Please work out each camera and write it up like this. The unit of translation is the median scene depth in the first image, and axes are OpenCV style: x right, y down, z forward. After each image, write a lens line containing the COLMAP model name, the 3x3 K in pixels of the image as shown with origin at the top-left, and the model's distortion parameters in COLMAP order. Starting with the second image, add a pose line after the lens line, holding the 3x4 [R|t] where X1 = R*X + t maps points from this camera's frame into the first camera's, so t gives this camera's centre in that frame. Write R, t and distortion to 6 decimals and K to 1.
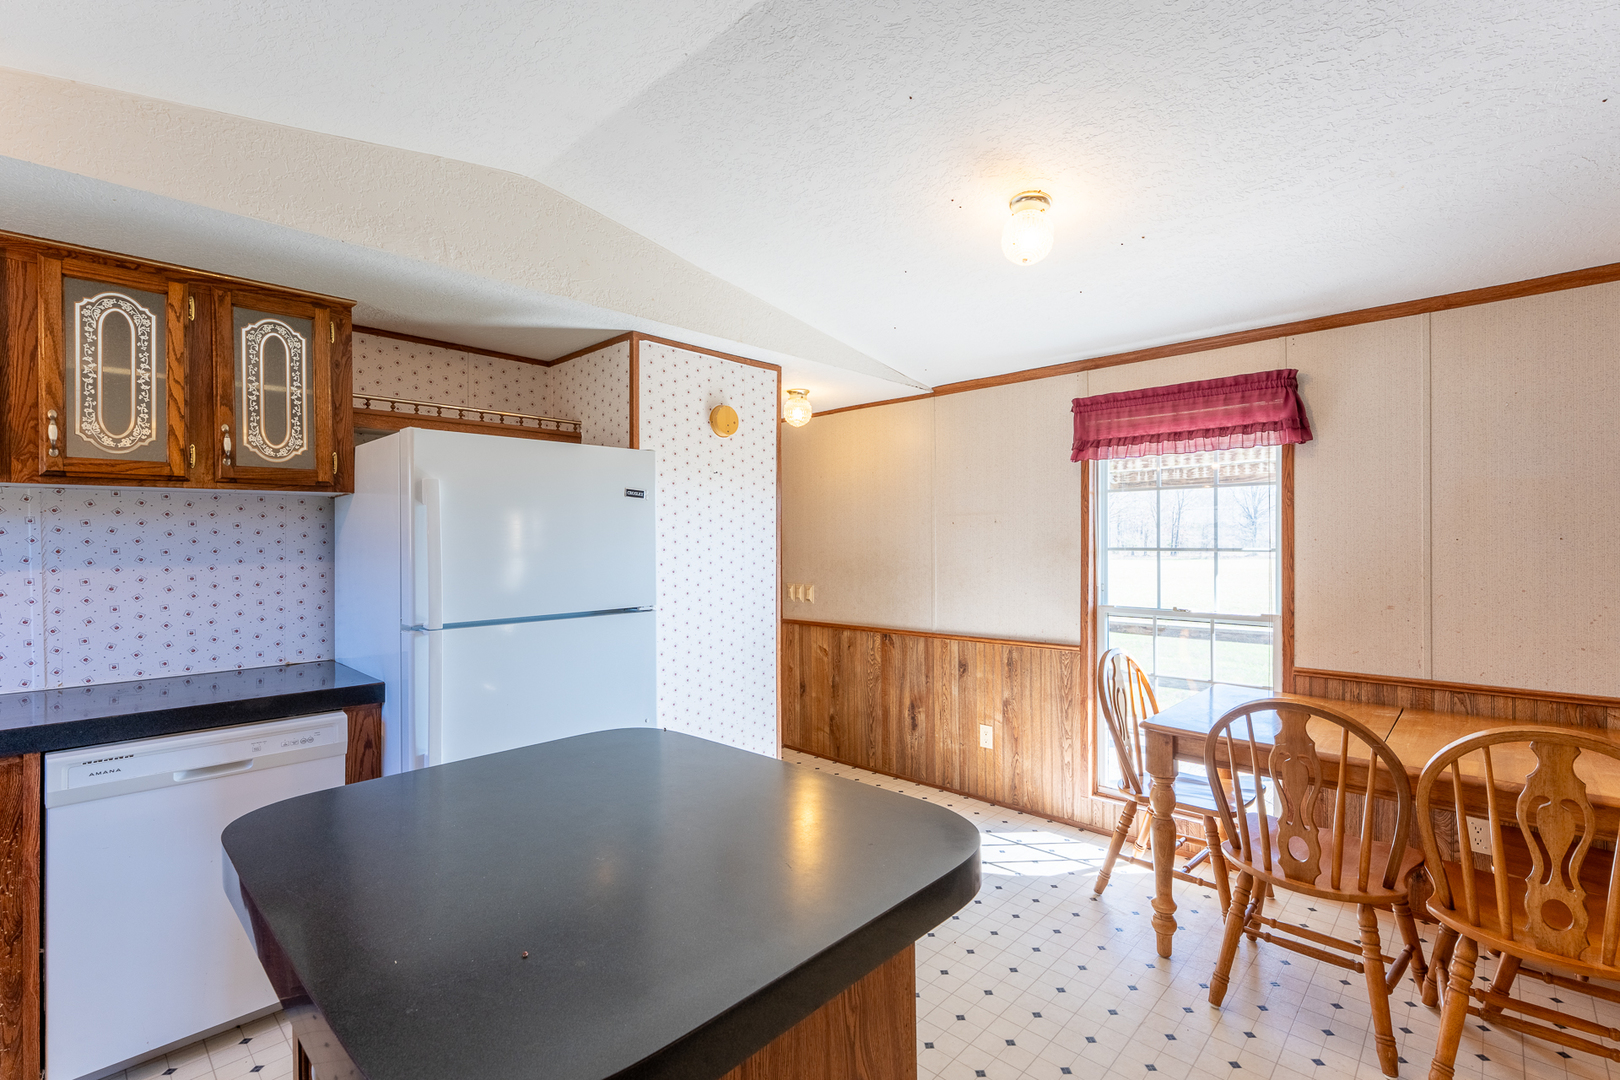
lens RADIAL K [[723.9, 0, 812.1], [0, 723.9, 539.6], [0, 0, 1]] dist [0.001879, -0.001683]
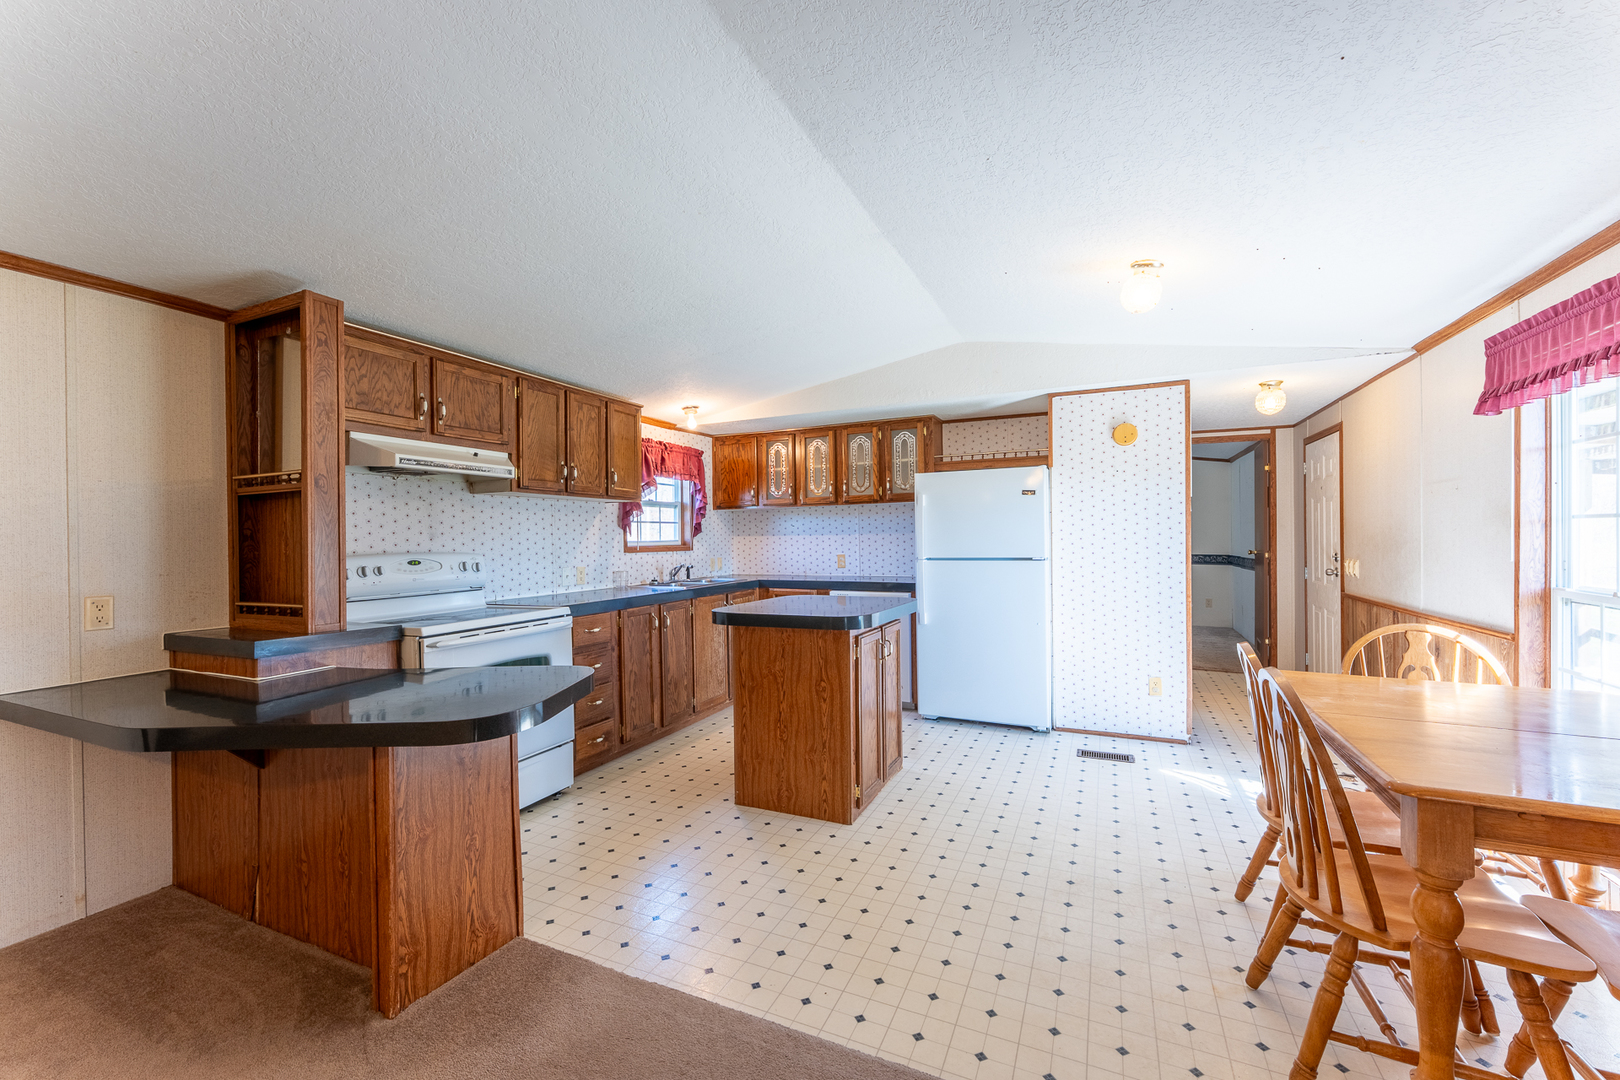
lens RADIAL K [[647.5, 0, 812.8], [0, 647.5, 542.3], [0, 0, 1]] dist [0.000270, -0.000533]
pose [[0.321977, 0.011172, -0.946682, 1.192975], [0.014235, 0.999760, 0.016640, 0.026169], [0.946640, -0.018834, 0.321741, 0.001798]]
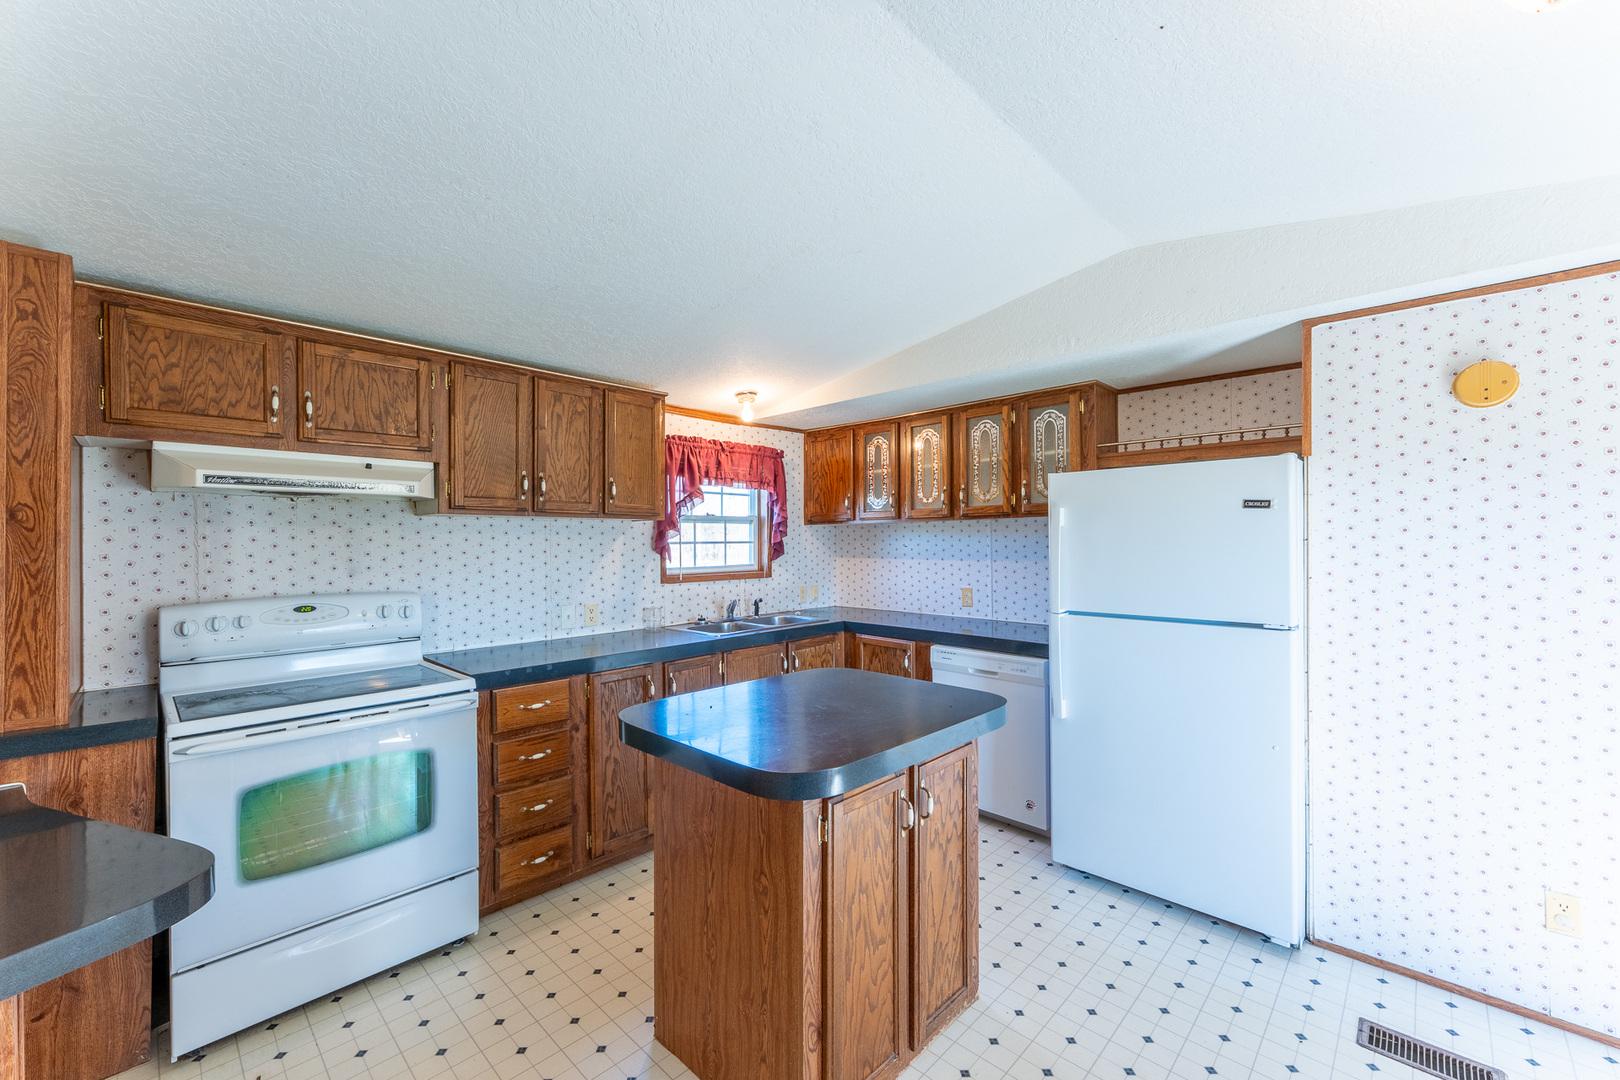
lens RADIAL K [[647.5, 0, 812.8], [0, 647.5, 540.9], [0, 0, 1]] dist [0.000270, -0.000533]
pose [[-0.007334, 0.010456, -0.999918, 0.681850], [0.009546, 0.999900, 0.010386, -0.032885], [0.999928, -0.009470, -0.007433, 0.472102]]
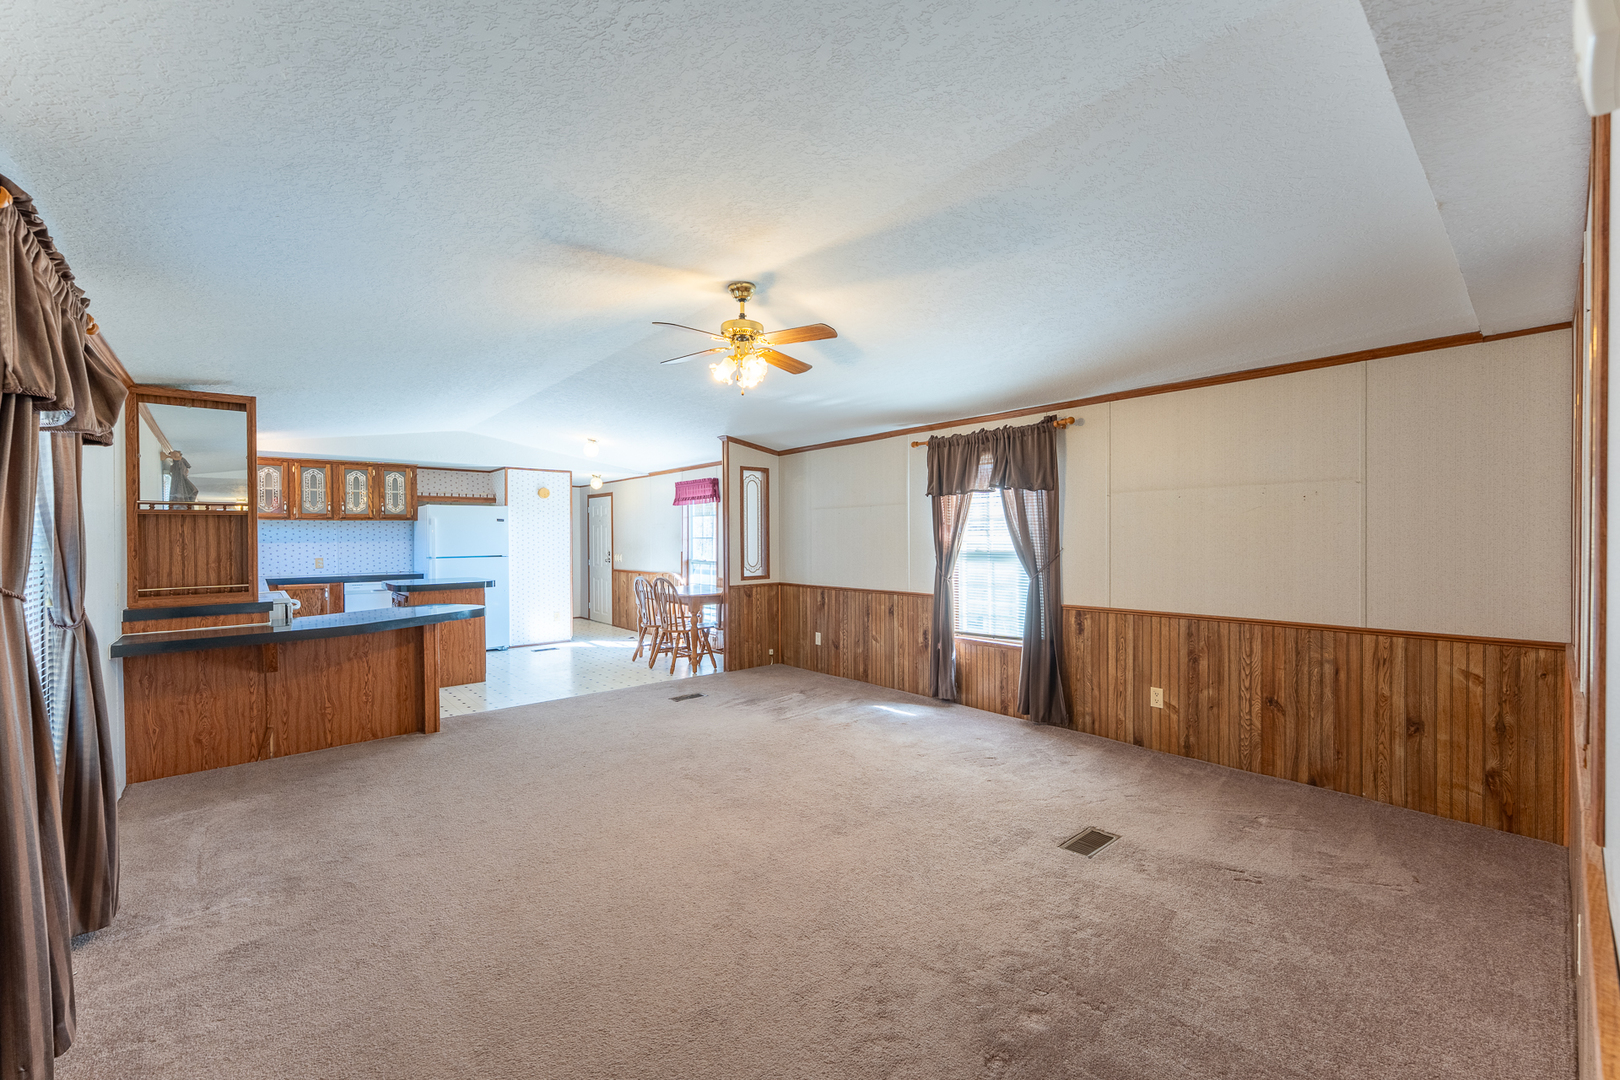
lens RADIAL K [[647.5, 0, 815.1], [0, 647.5, 540.2], [0, 0, 1]] dist [0.000270, -0.000533]
pose [[0.995542, 0.000877, -0.094320, 1.597625], [-0.000079, 0.999964, 0.008471, 0.002527], [0.094324, -0.008426, 0.995506, -1.957327]]
